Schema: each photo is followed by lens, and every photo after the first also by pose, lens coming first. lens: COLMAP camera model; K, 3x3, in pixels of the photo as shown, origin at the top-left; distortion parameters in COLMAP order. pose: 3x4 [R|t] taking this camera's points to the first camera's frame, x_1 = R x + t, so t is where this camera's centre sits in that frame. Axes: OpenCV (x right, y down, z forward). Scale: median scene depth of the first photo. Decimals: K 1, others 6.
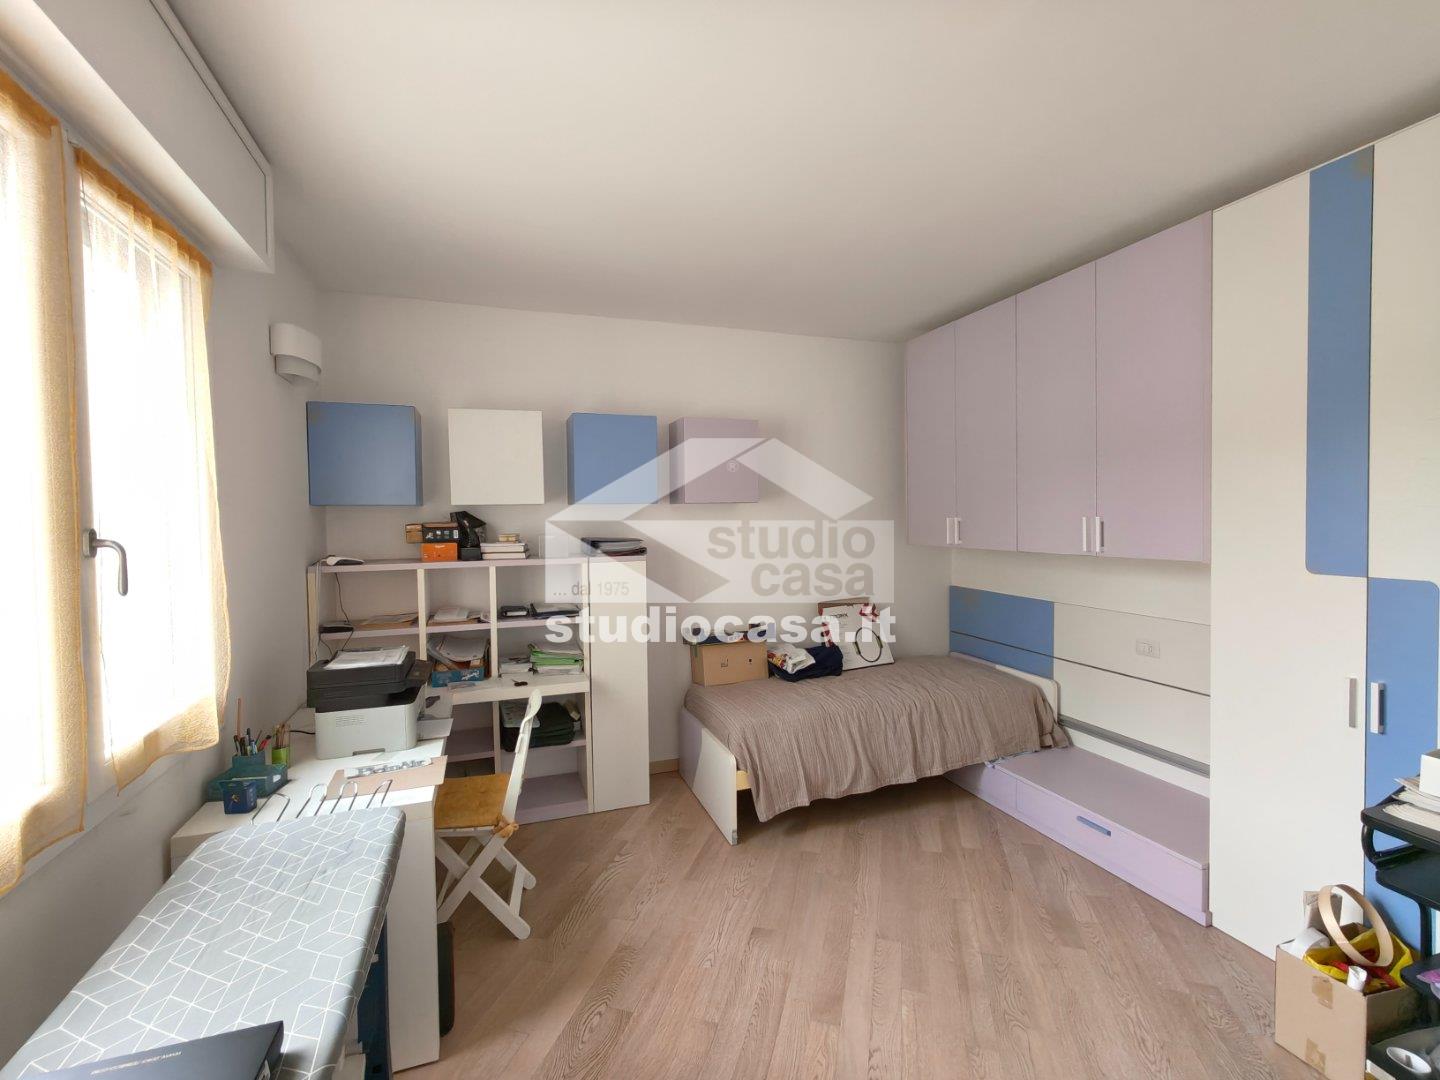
lens RADIAL K [[650.3, 0, 727.5], [0, 650.3, 531.7], [0, 0, 1]] dist [-0.004595, 0.004003]
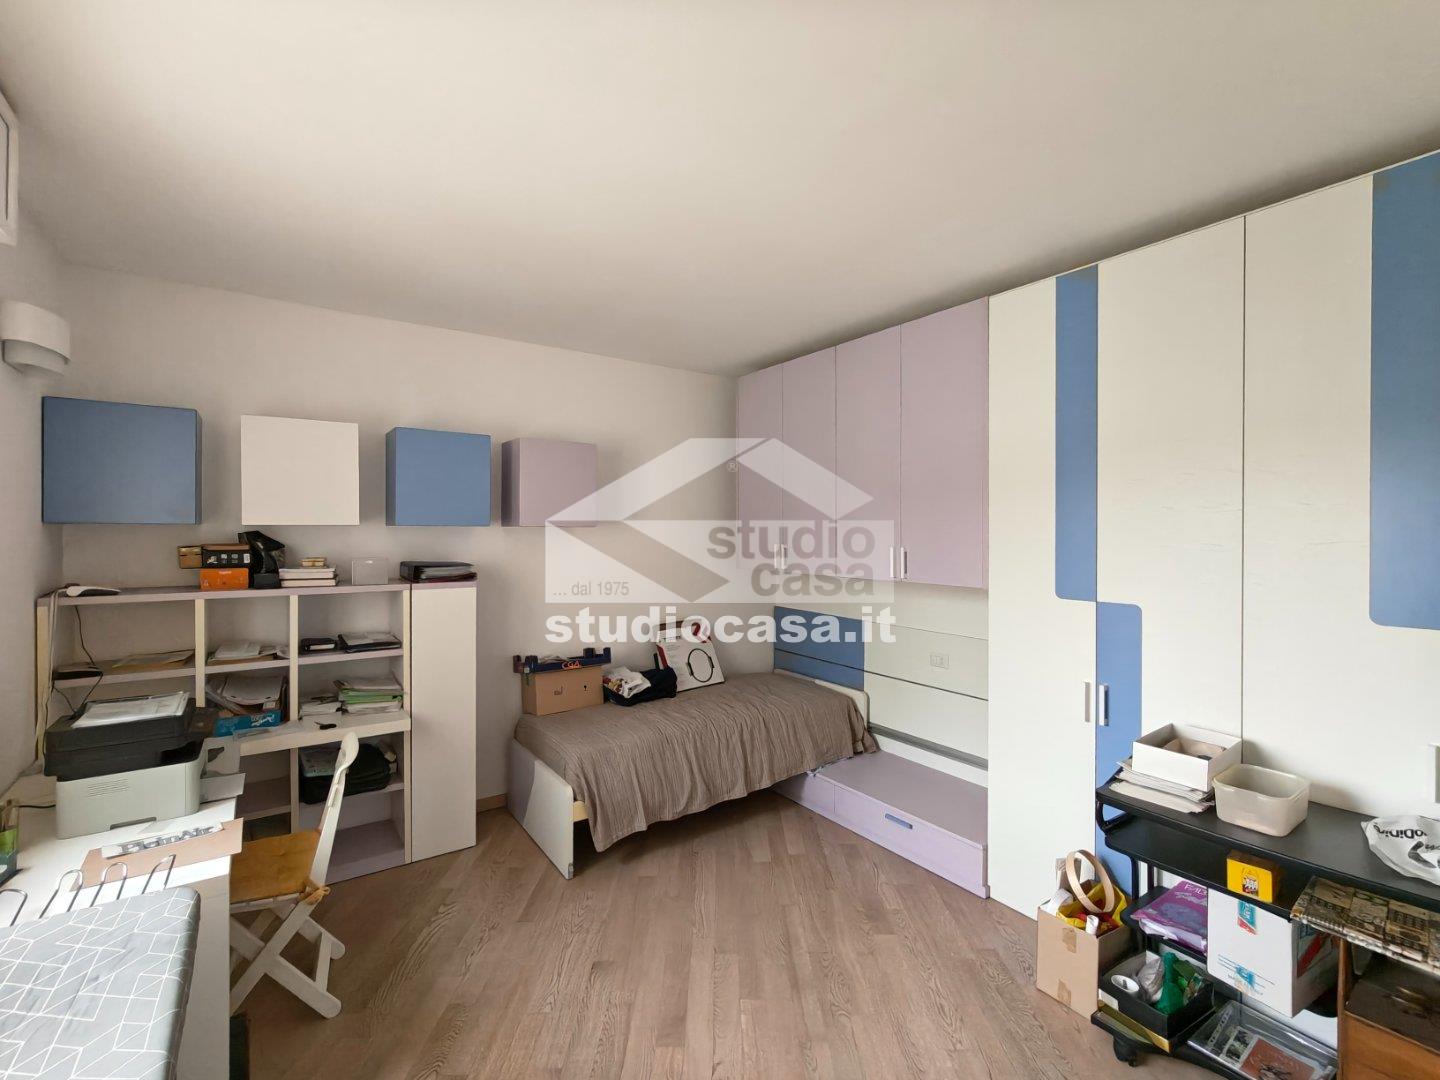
lens RADIAL K [[650.3, 0, 727.6], [0, 650.3, 529.5], [0, 0, 1]] dist [-0.004595, 0.004003]
pose [[0.963031, 0.017585, 0.268815, -0.034108], [-0.010059, 0.999519, -0.029349, -0.017564], [-0.269201, 0.025560, 0.962745, -0.018946]]
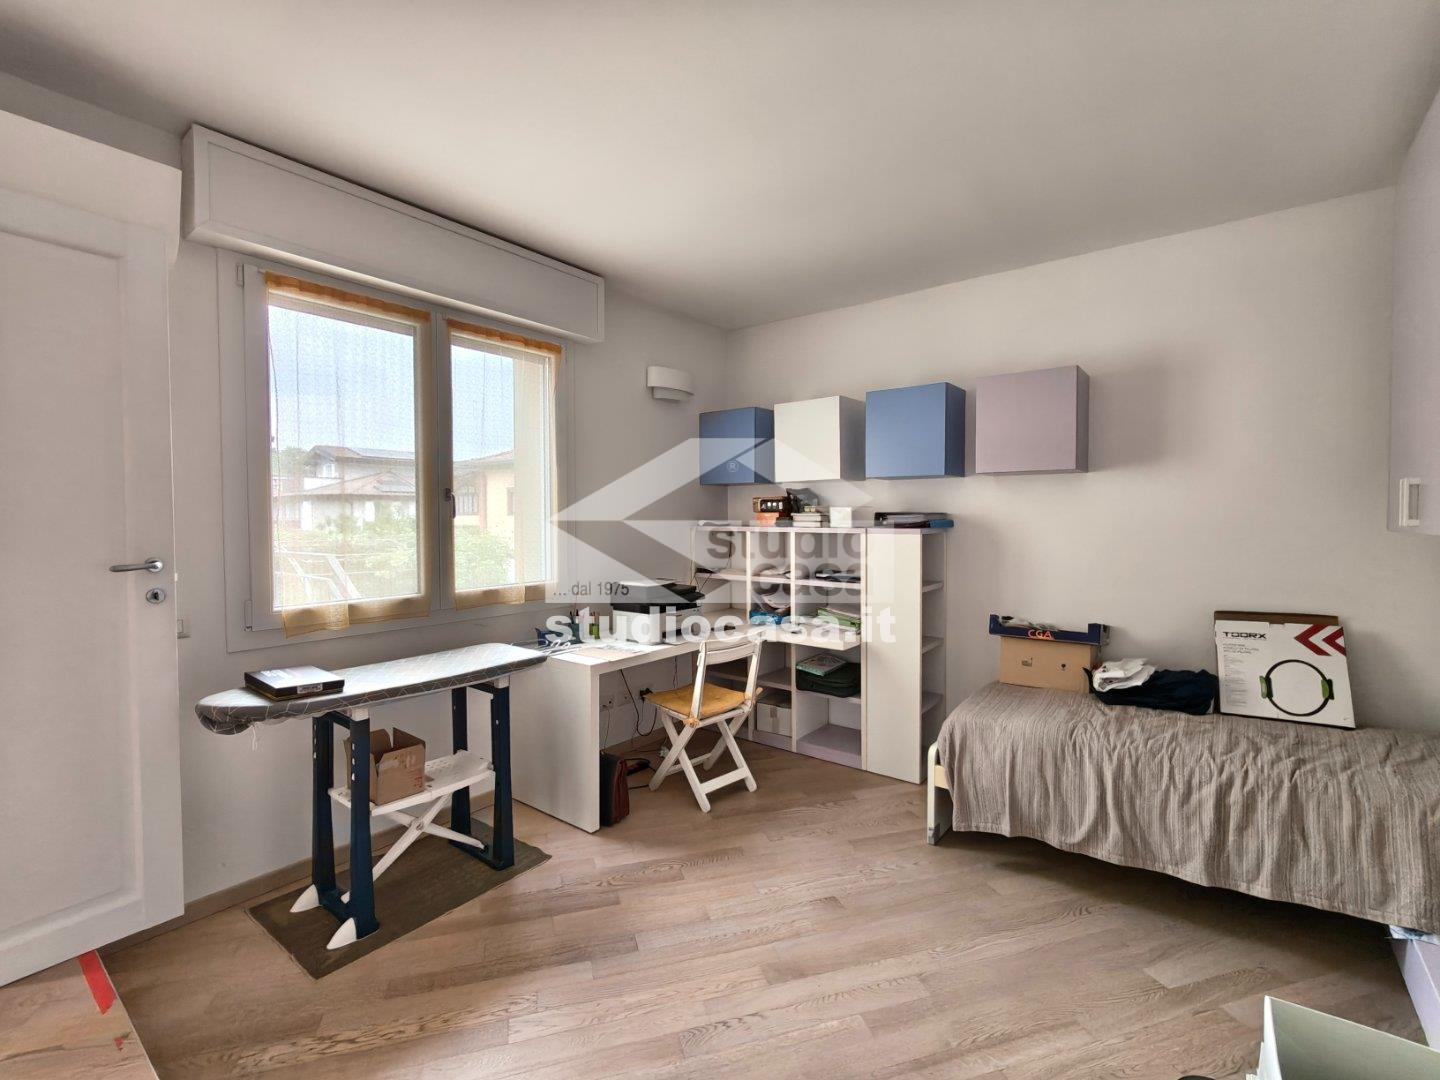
lens RADIAL K [[650.3, 0, 714.5], [0, 650.3, 542.0], [0, 0, 1]] dist [-0.004595, 0.004003]
pose [[0.529695, 0.045243, -0.846981, 0.625204], [-0.022854, 0.998975, 0.039069, 0.030465], [0.847880, -0.001338, 0.530186, 0.267659]]
